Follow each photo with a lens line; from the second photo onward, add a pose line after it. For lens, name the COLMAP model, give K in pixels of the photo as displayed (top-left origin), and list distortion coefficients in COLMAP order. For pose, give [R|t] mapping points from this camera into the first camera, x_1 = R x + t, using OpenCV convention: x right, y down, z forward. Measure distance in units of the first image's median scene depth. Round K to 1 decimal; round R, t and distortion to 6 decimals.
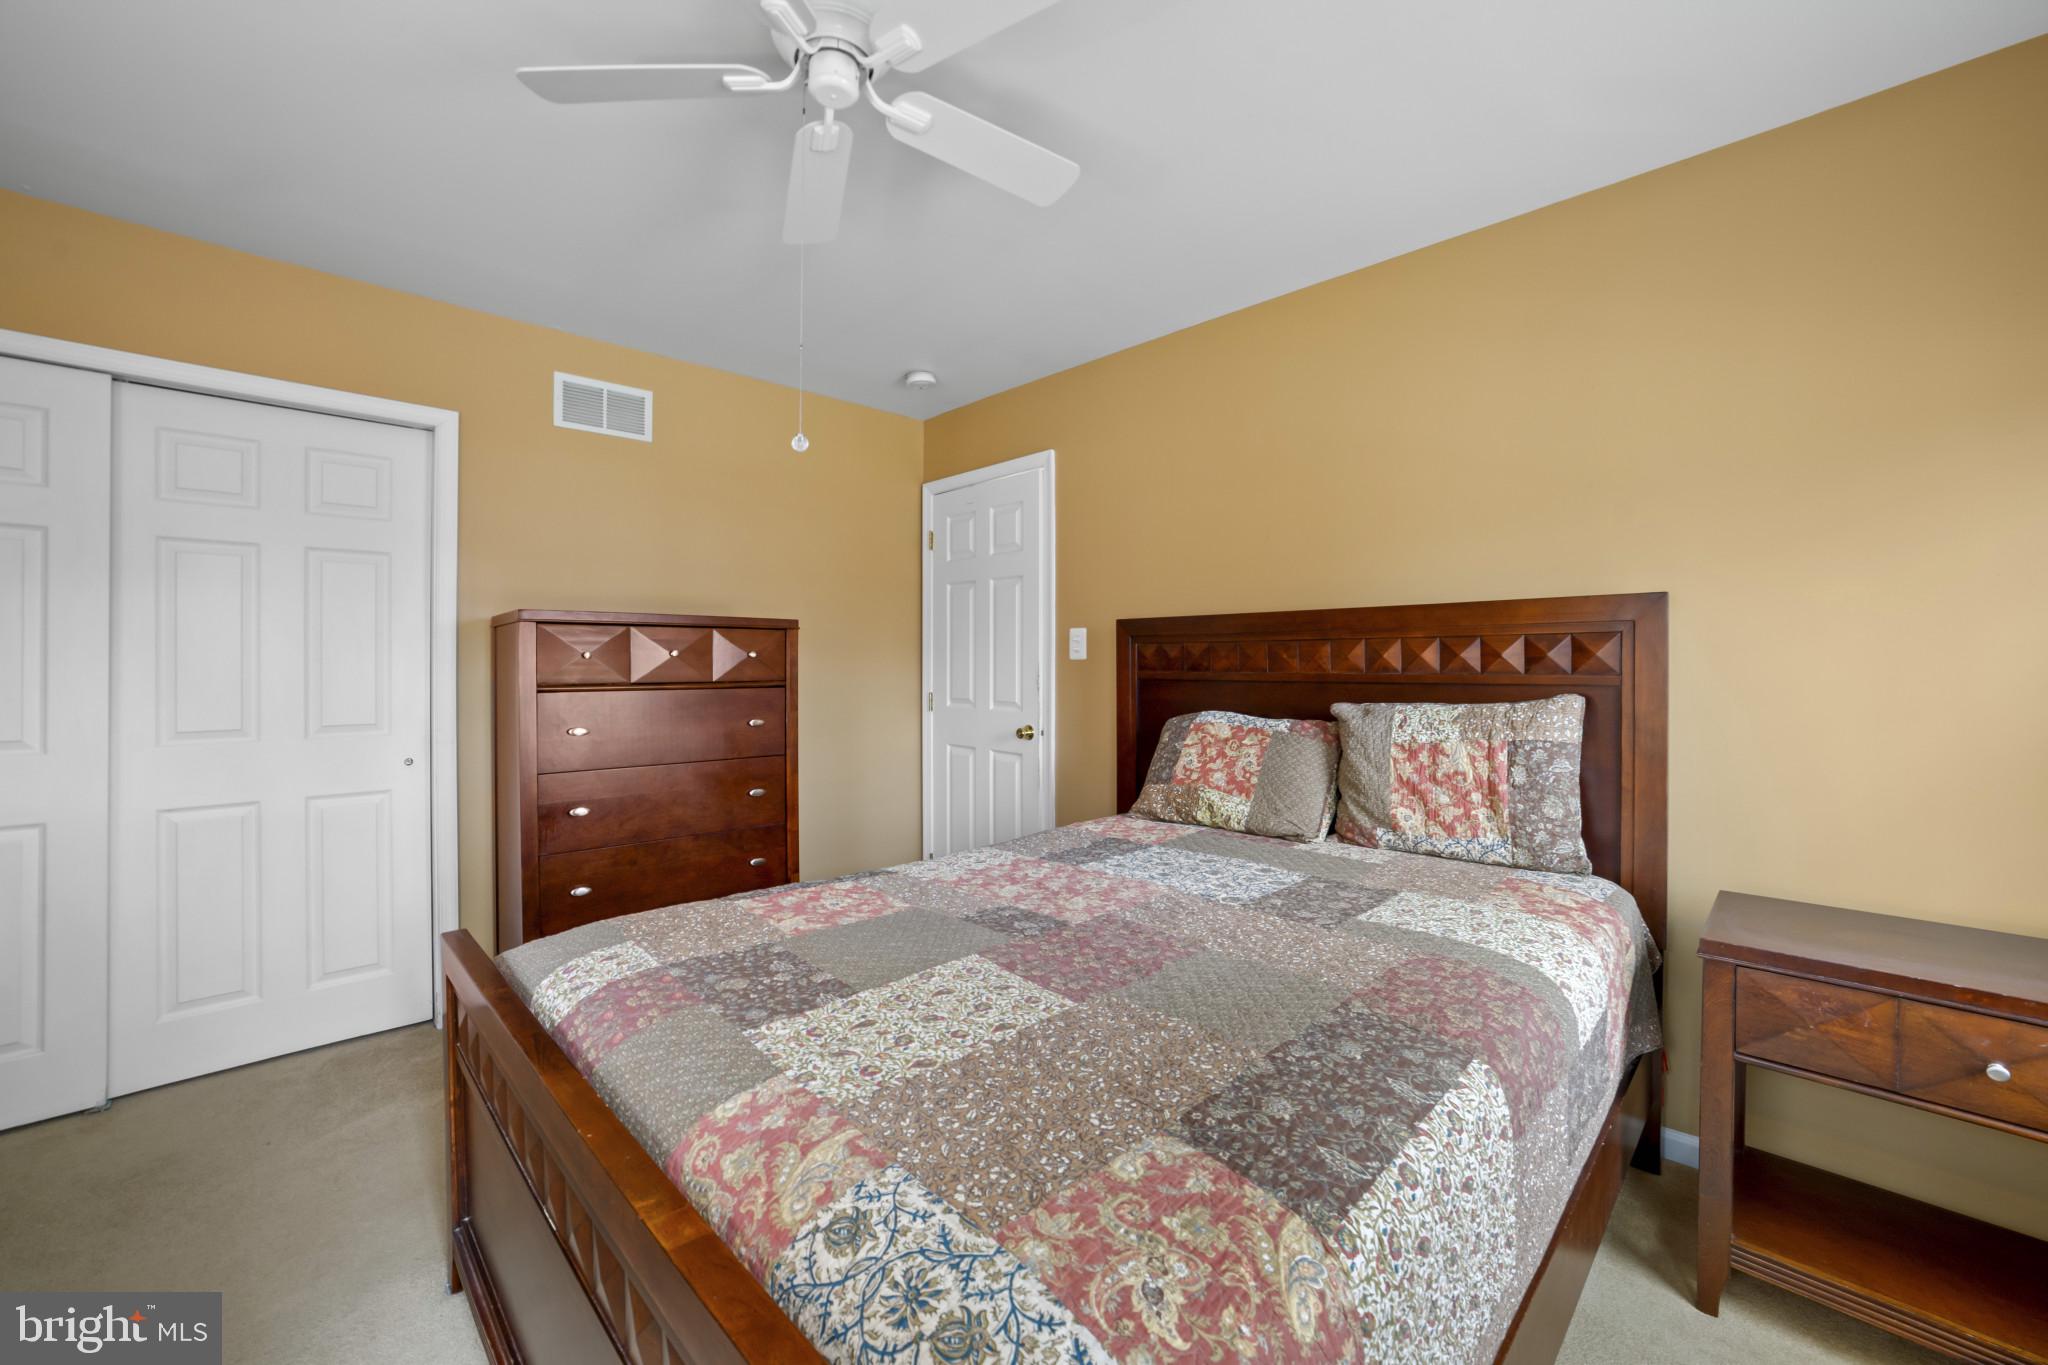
lens RADIAL K [[827.1, 0, 1024.0], [0, 827.1, 682.5], [0, 0, 1]] dist [-0.001055, -0.000040]
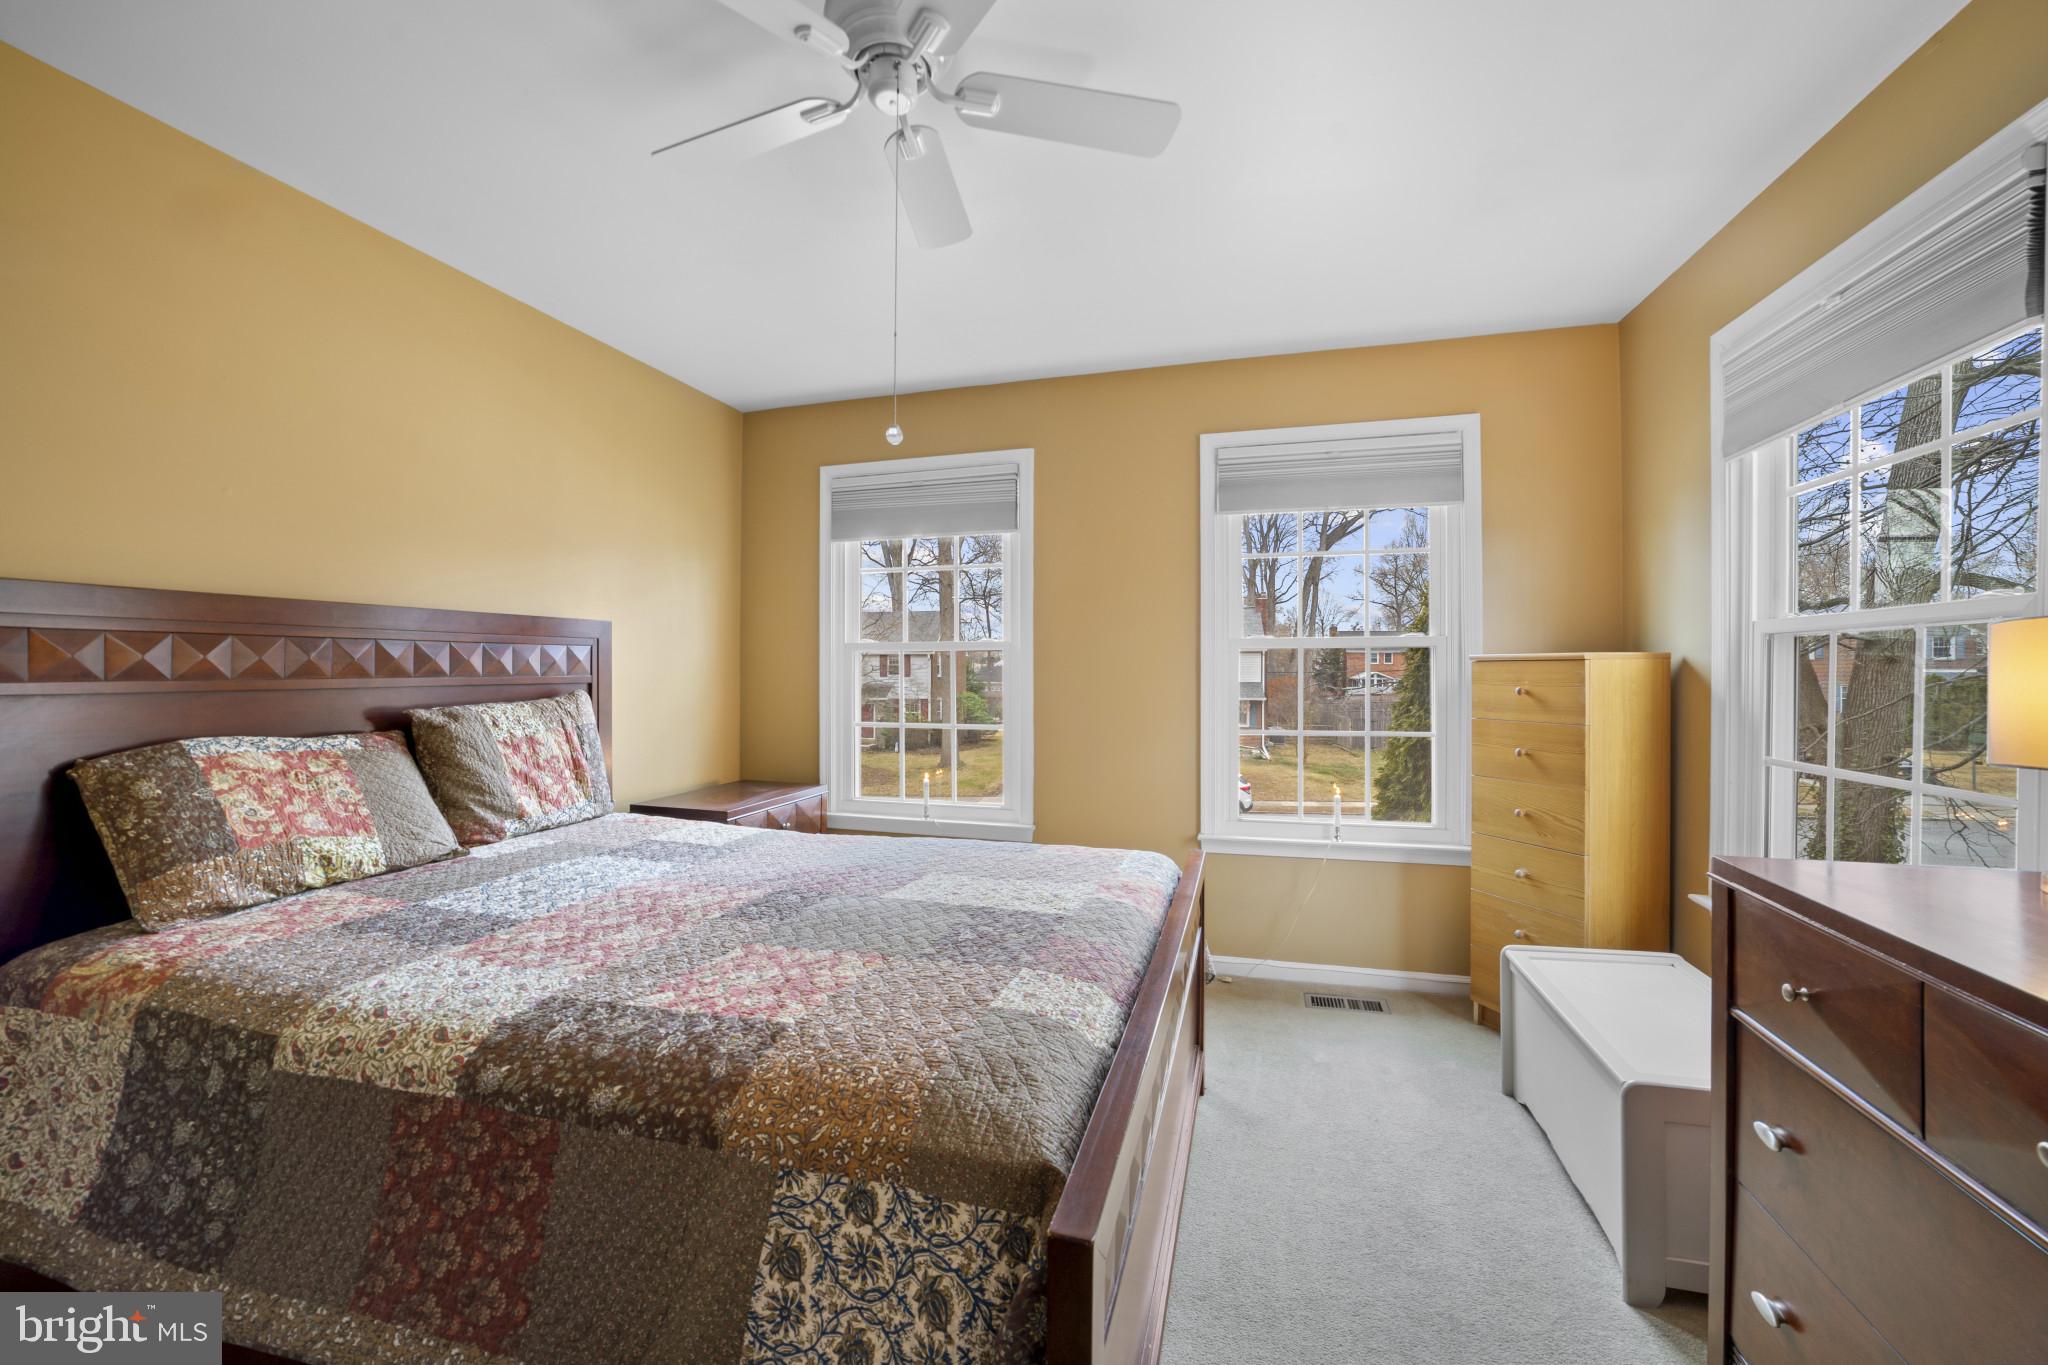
lens RADIAL K [[827.1, 0, 1024.0], [0, 827.1, 682.5], [0, 0, 1]] dist [-0.001055, -0.000040]
pose [[-0.479025, -0.015222, 0.877669, -0.841351], [0.018294, 0.999459, 0.027319, -0.020034], [-0.877611, 0.029142, -0.478487, 0.932946]]
